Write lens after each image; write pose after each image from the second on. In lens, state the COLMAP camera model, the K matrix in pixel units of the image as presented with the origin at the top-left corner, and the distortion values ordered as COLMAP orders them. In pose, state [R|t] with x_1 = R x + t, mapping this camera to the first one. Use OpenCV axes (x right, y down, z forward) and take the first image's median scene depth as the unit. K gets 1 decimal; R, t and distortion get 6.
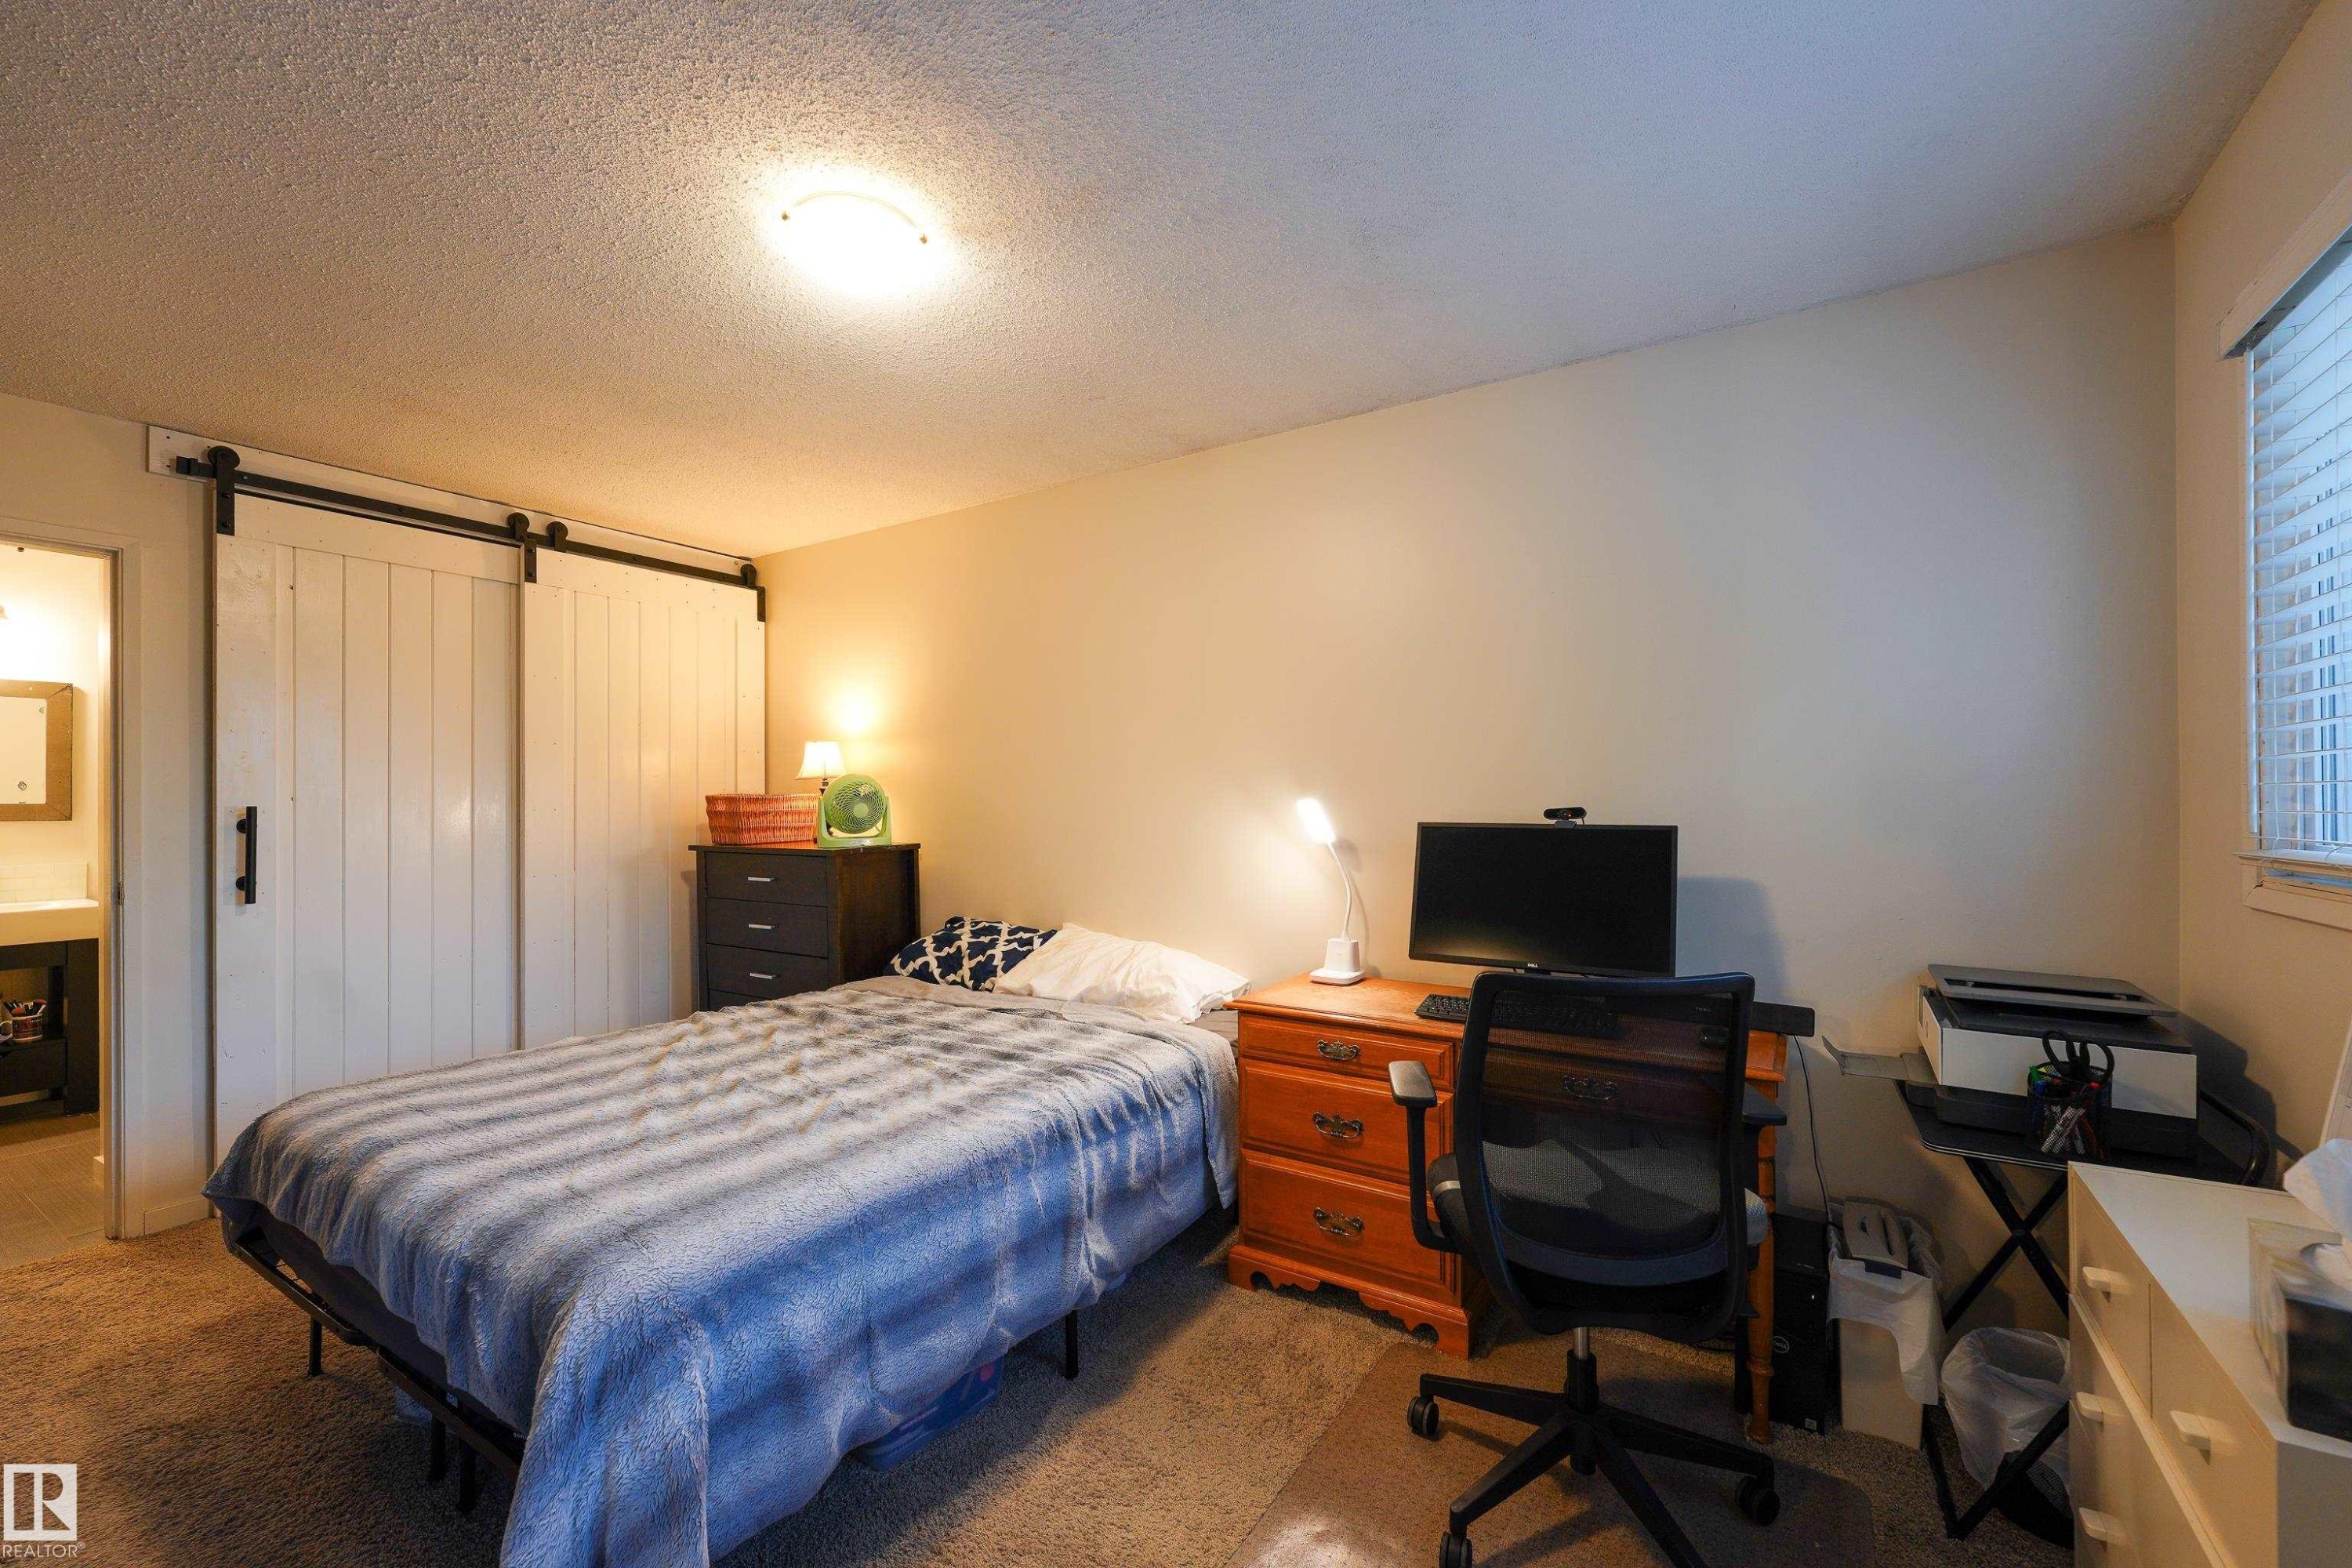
lens RADIAL K [[963.8, 0, 1200.6], [0, 963.8, 786.9], [0, 0, 1]] dist [-0.000437, 0.000223]
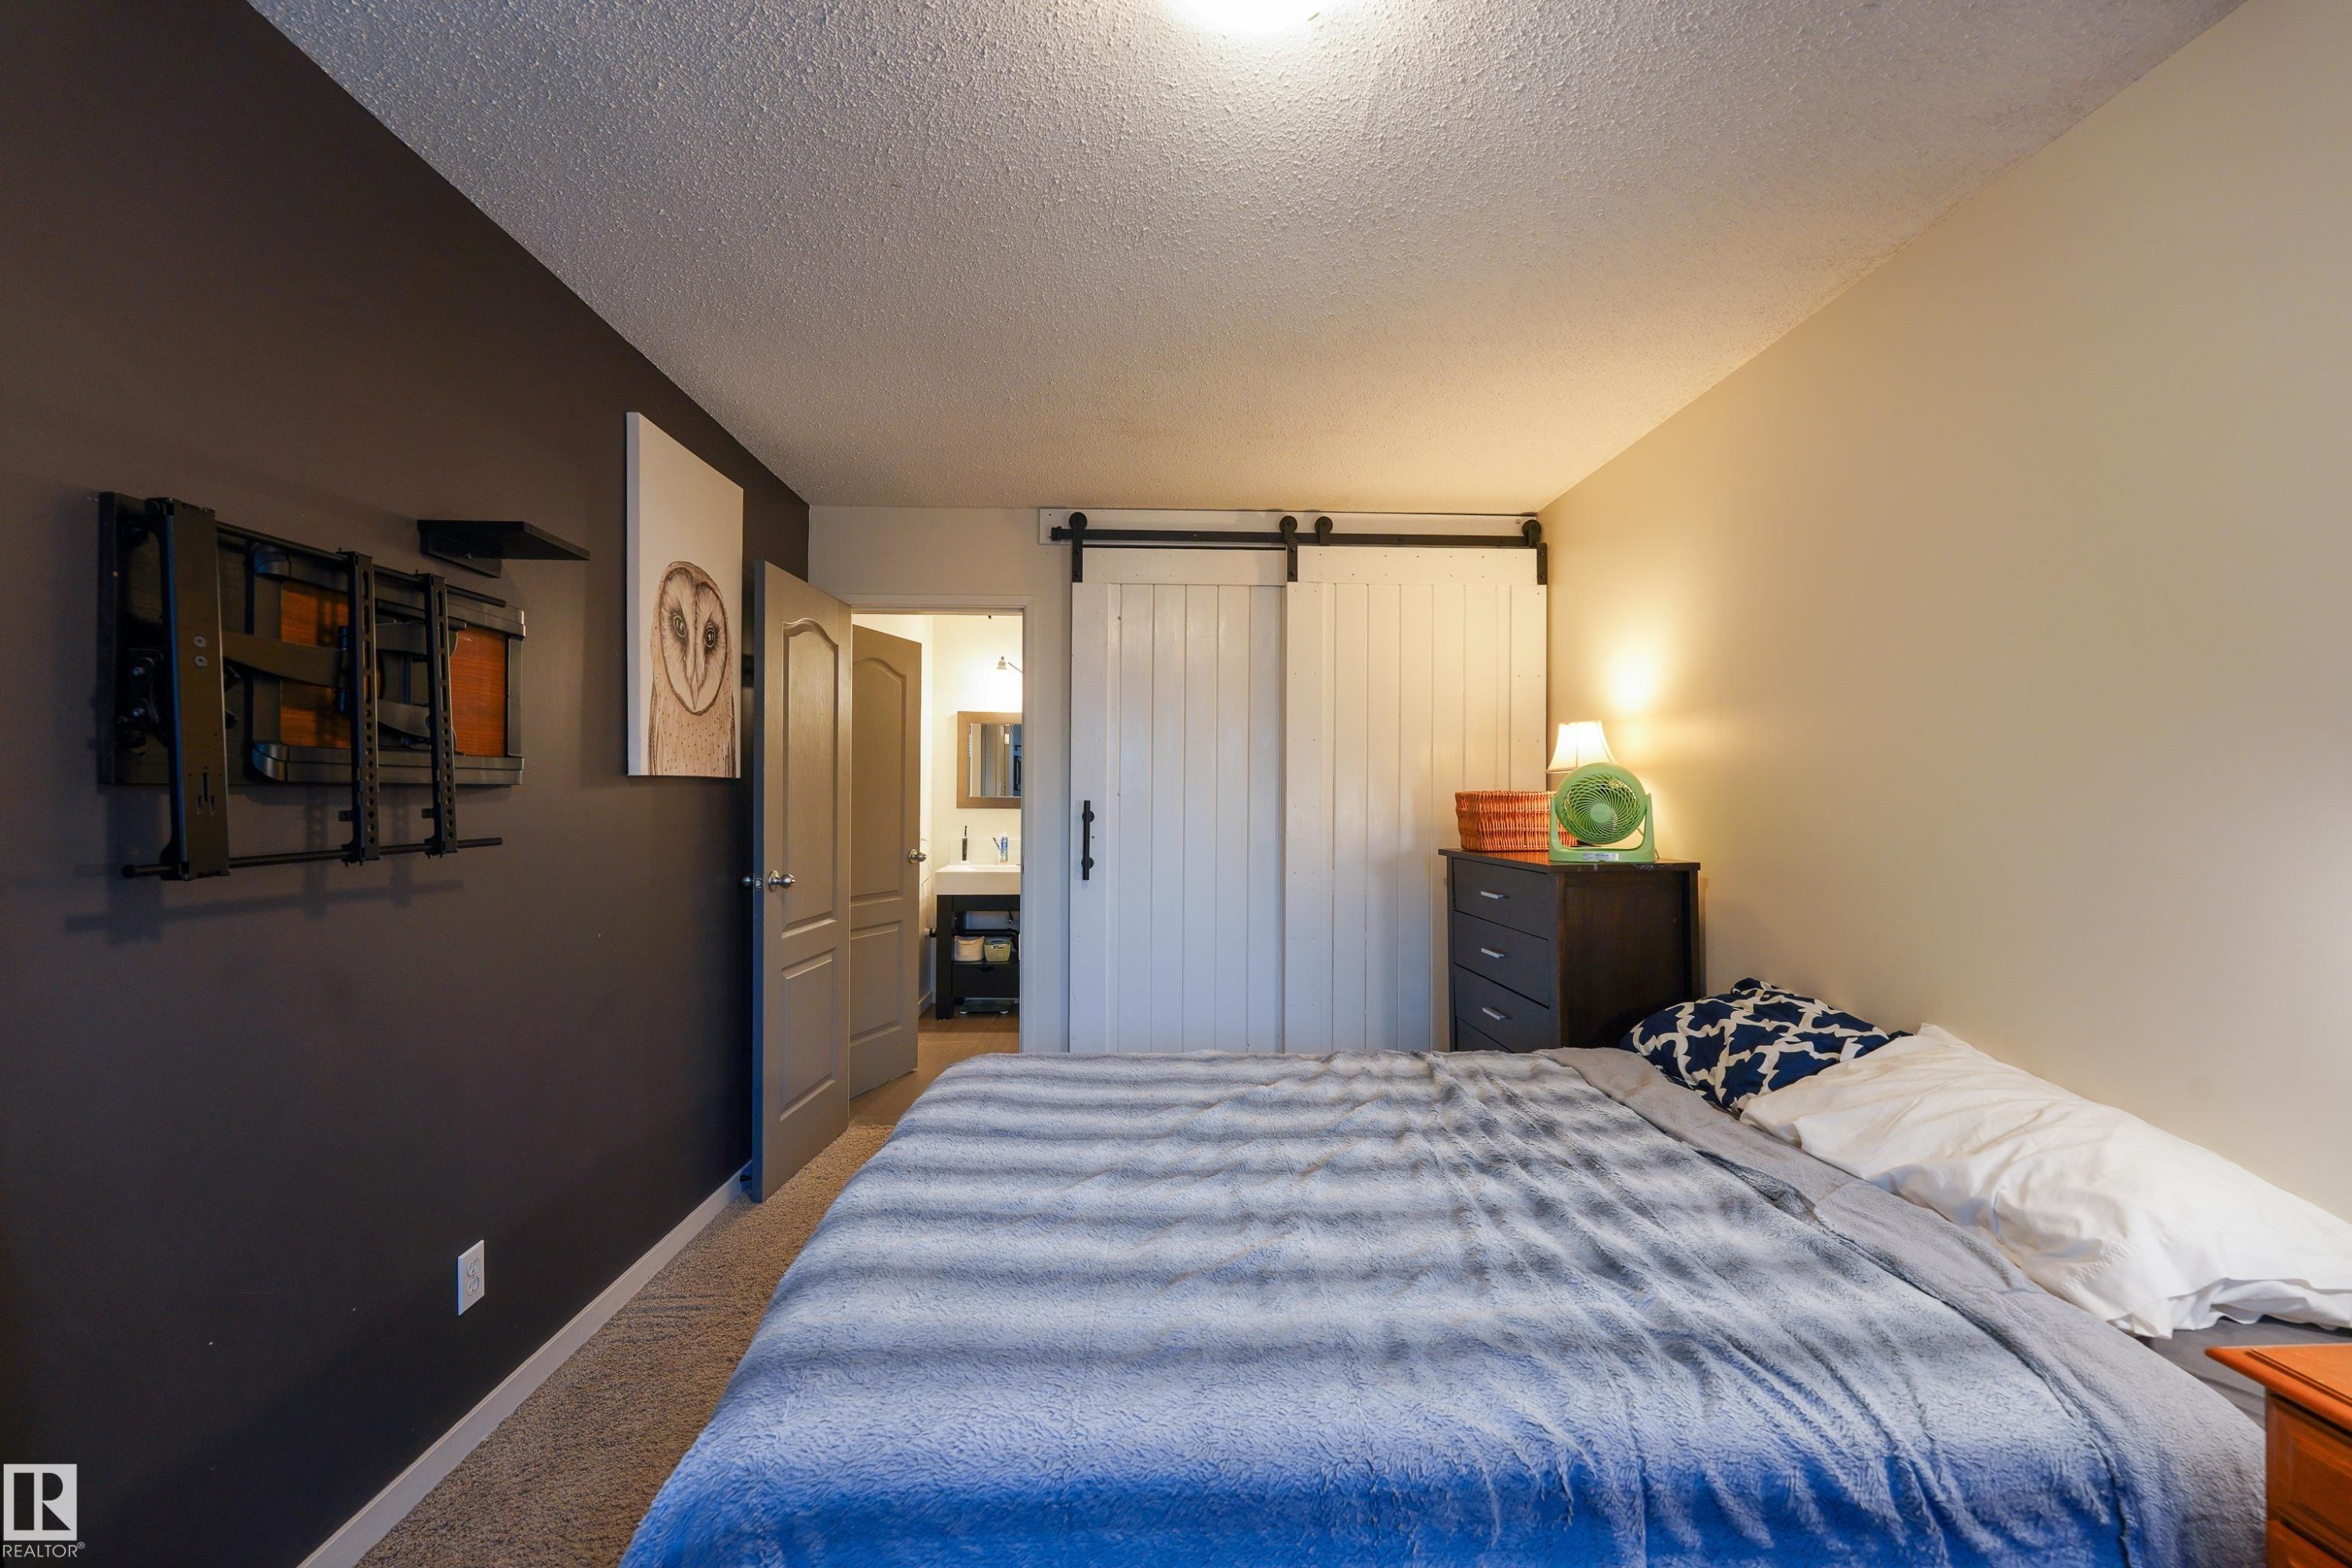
lens RADIAL K [[963.8, 0, 1200.6], [0, 963.8, 786.9], [0, 0, 1]] dist [-0.000437, 0.000223]
pose [[0.553996, -0.004335, -0.832508, 0.100471], [0.004311, 0.999988, -0.002338, 0.005622], [0.832508, -0.002293, 0.554008, 0.393083]]
